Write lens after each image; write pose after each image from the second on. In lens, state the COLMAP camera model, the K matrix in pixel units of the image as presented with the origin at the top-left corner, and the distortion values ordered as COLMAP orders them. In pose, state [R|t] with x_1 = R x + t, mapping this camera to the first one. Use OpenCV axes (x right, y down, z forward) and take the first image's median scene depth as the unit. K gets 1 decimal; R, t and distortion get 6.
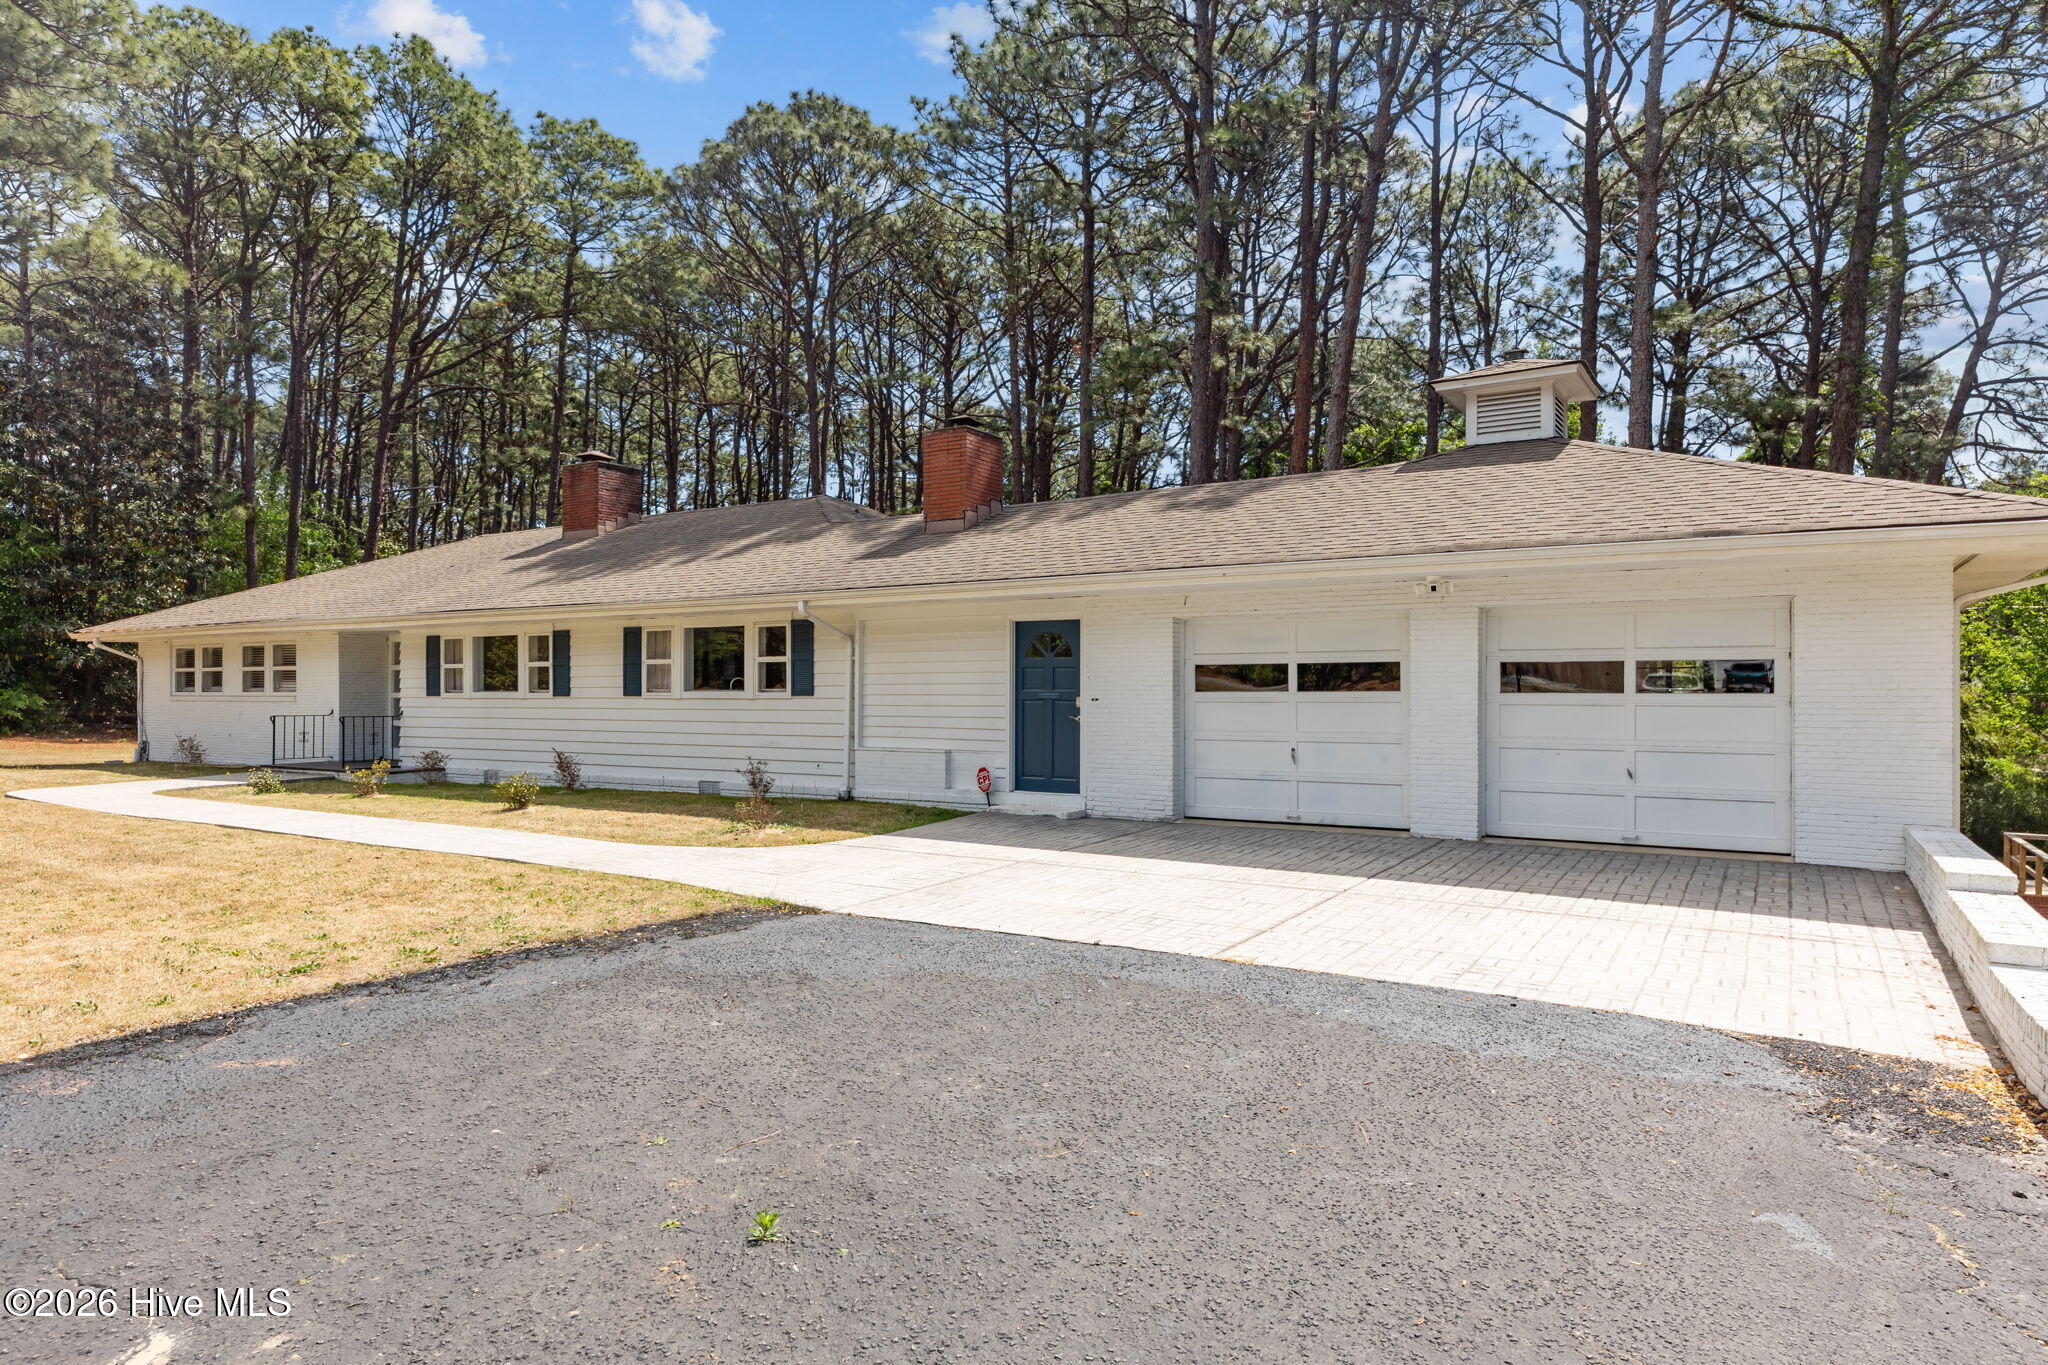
lens RADIAL K [[1233.4, 0, 1024.0], [0, 1233.4, 682.5], [0, 0, 1]] dist [0.003967, 0.002007]
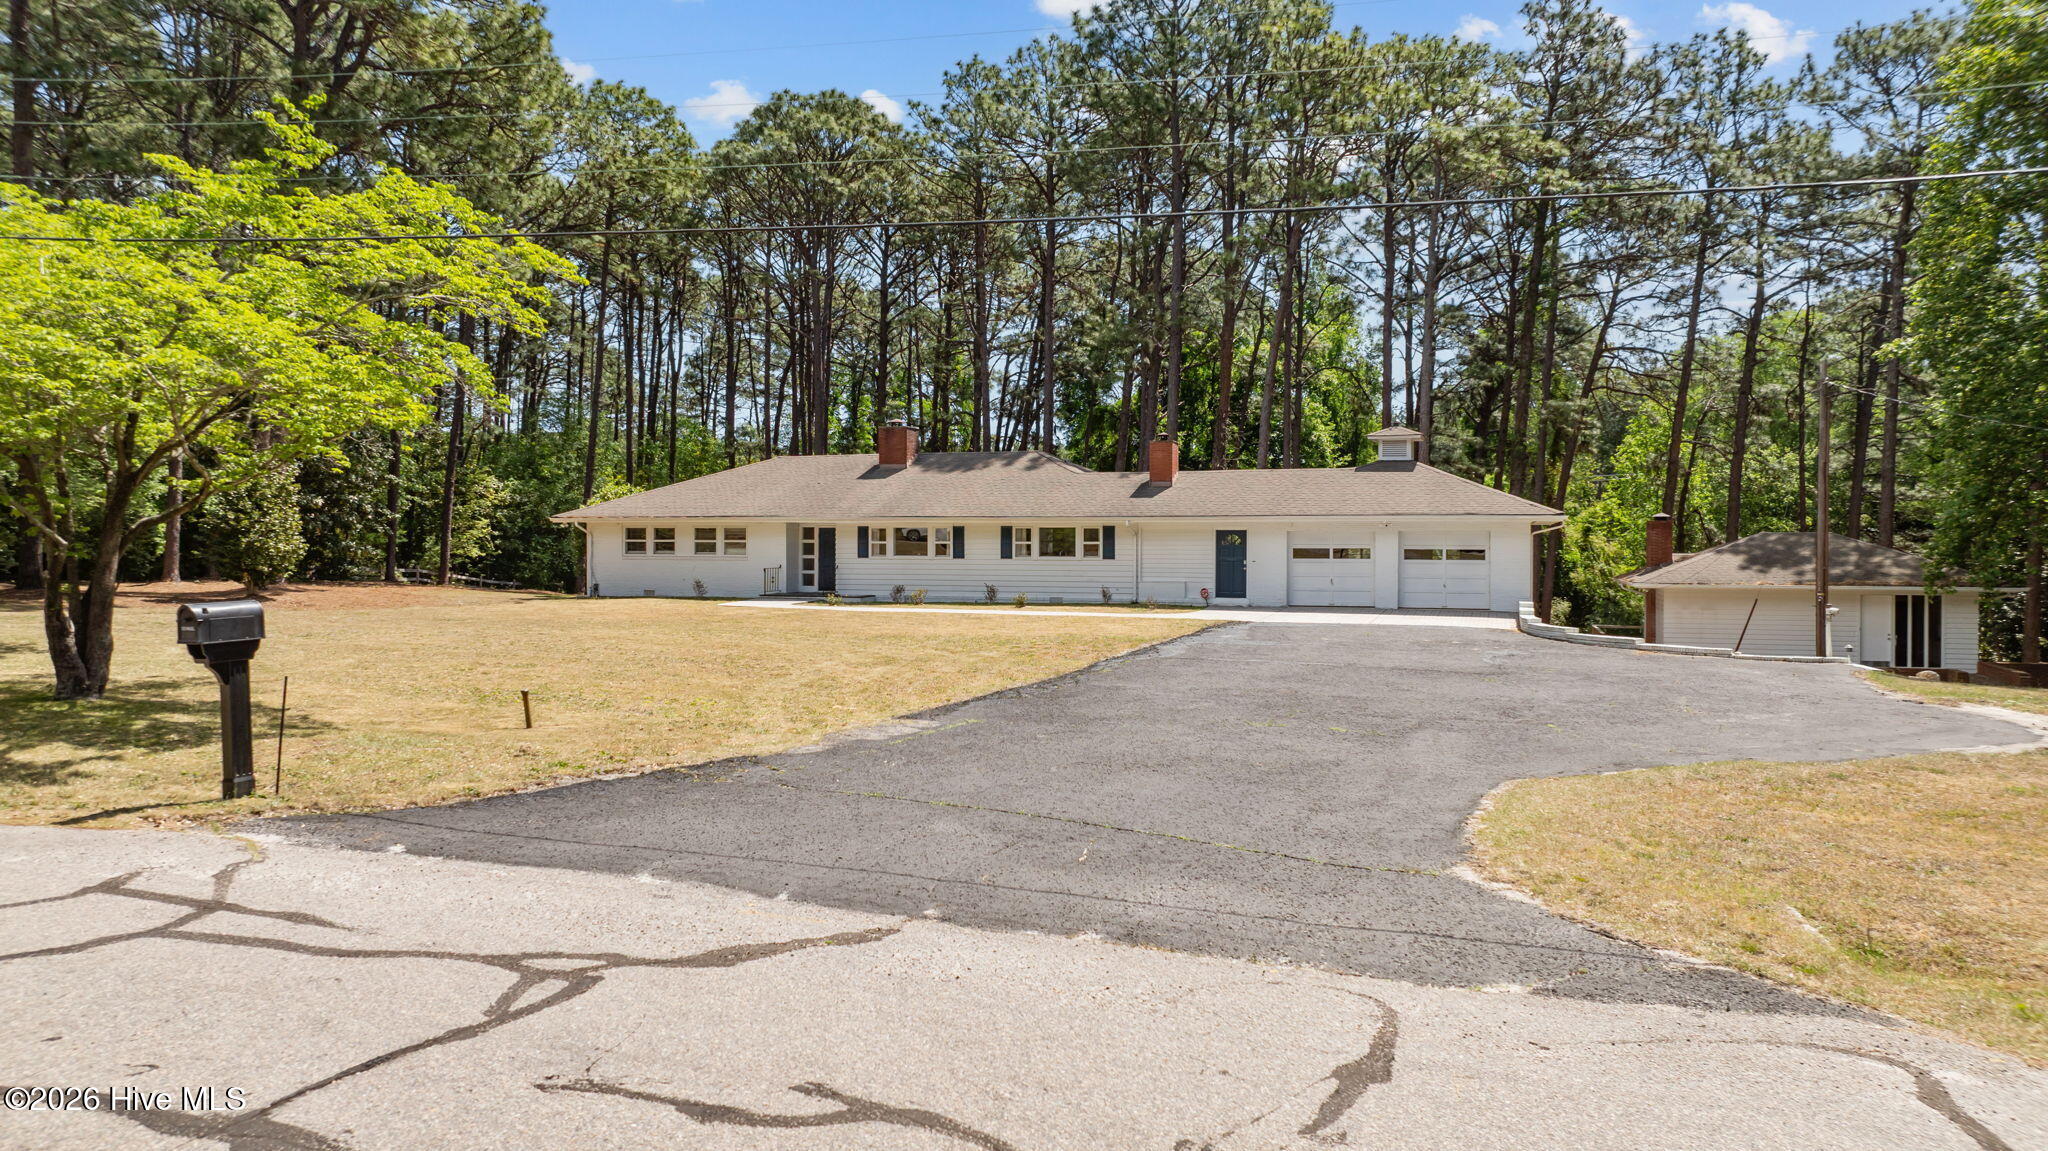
lens RADIAL K [[1432.5, 0, 1024.0], [0, 1432.5, 575.5], [0, 0, 1]] dist [-0.009149, -0.004588]
pose [[0.972578, -0.004792, 0.232526, -0.865503], [-0.003959, 0.999302, 0.037153, -0.051942], [-0.232542, -0.037054, 0.971880, -1.422815]]
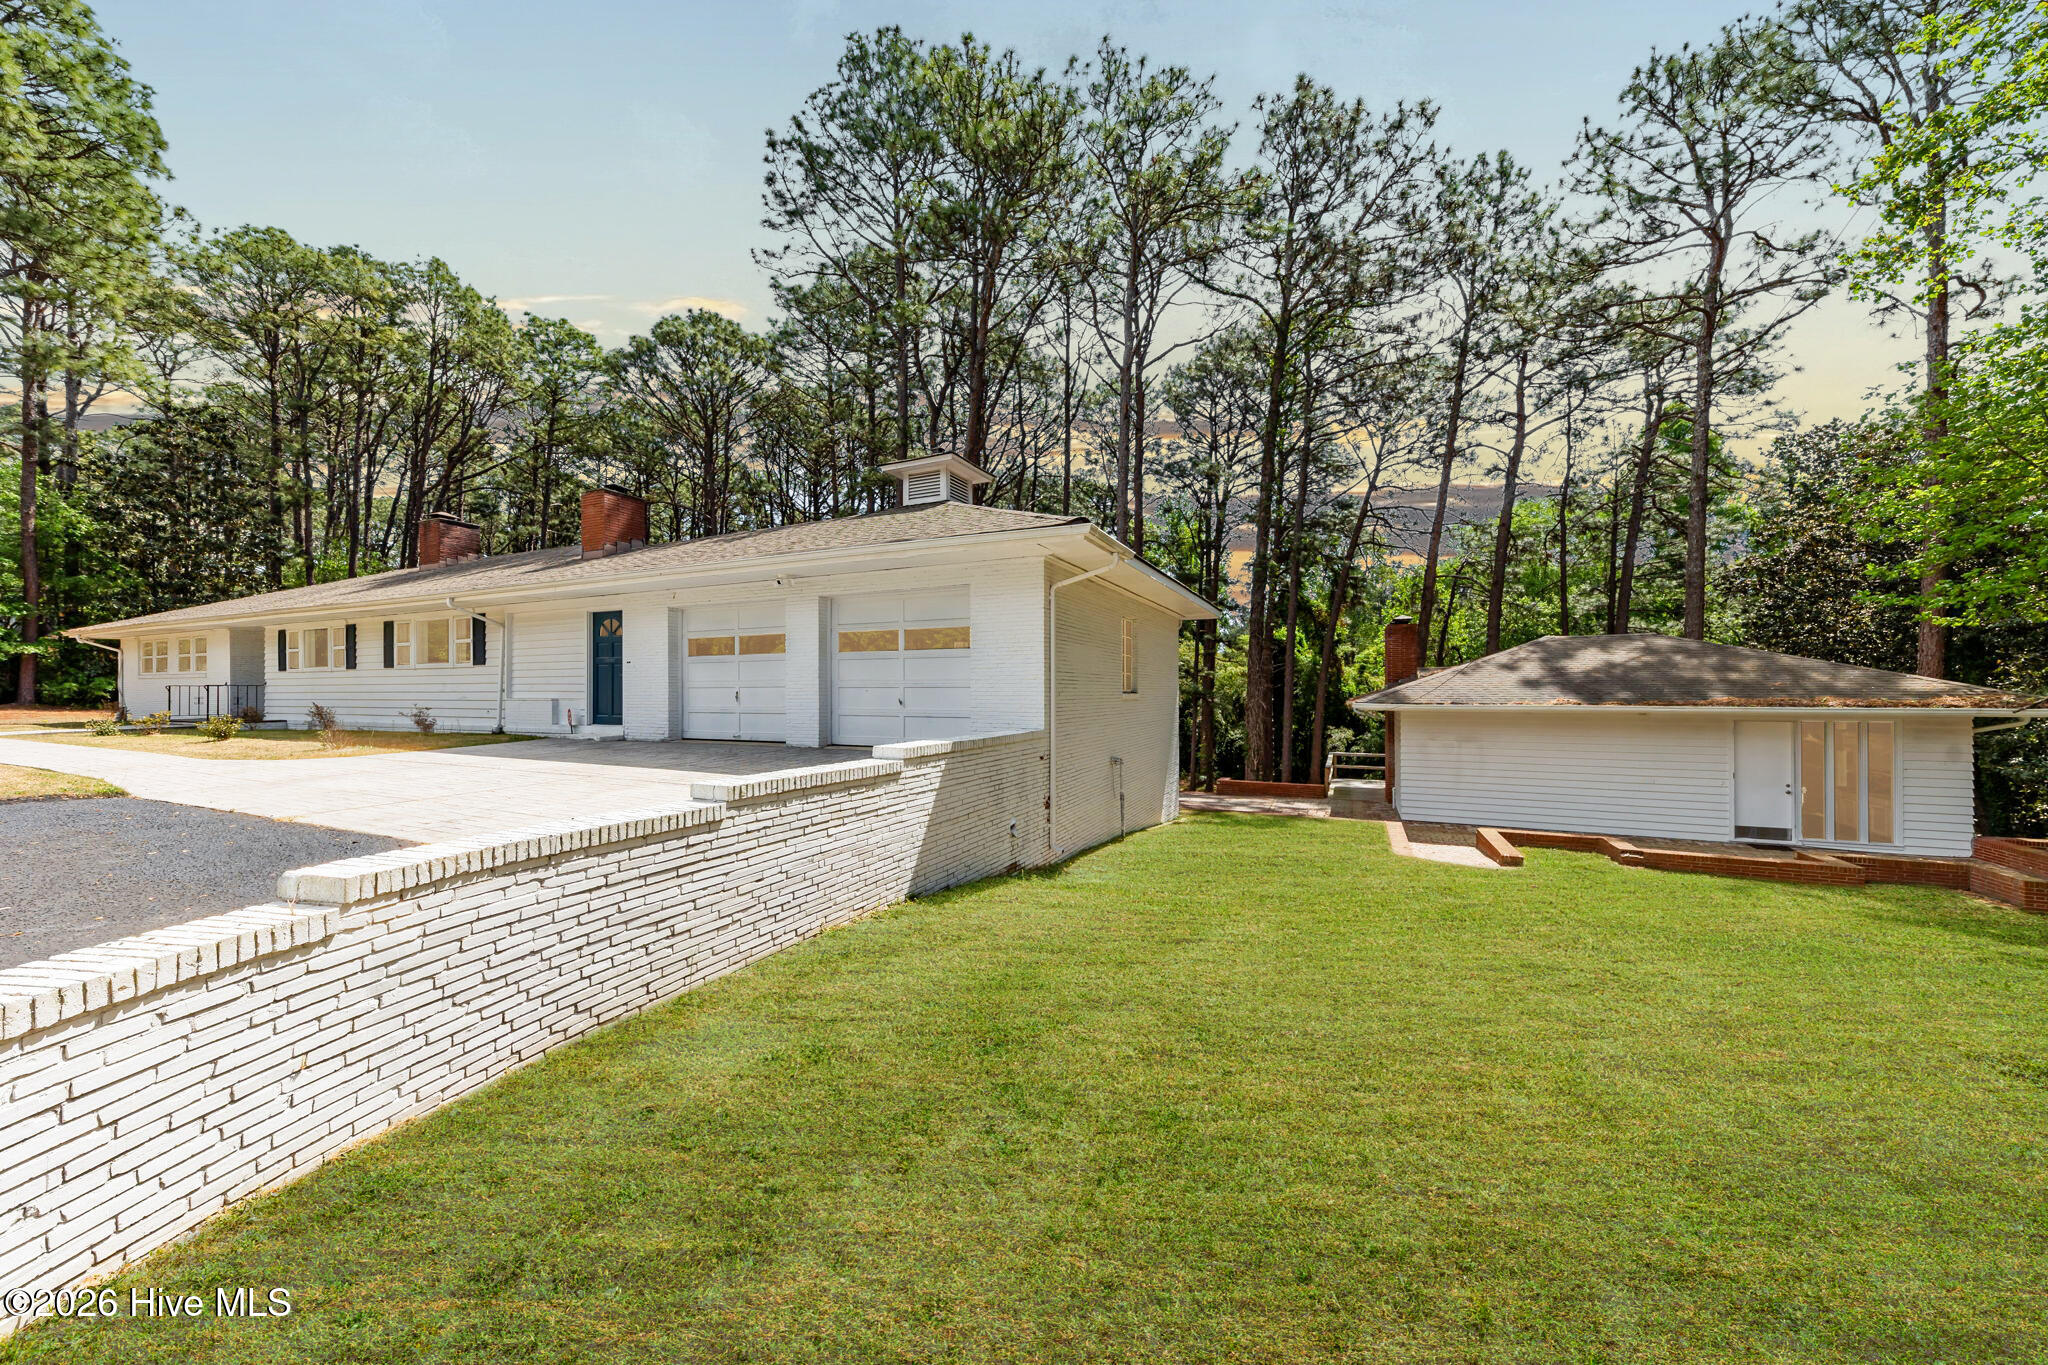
lens RADIAL K [[702.8, 0, 1018.6], [0, 702.8, 697.3], [0, 0, 1]] dist [0.012139, -0.000035]
pose [[0.993098, -0.005210, 0.117172, 0.335130], [0.002919, 0.999801, 0.019719, 0.031742], [-0.117251, -0.019241, 0.992916, 0.062843]]
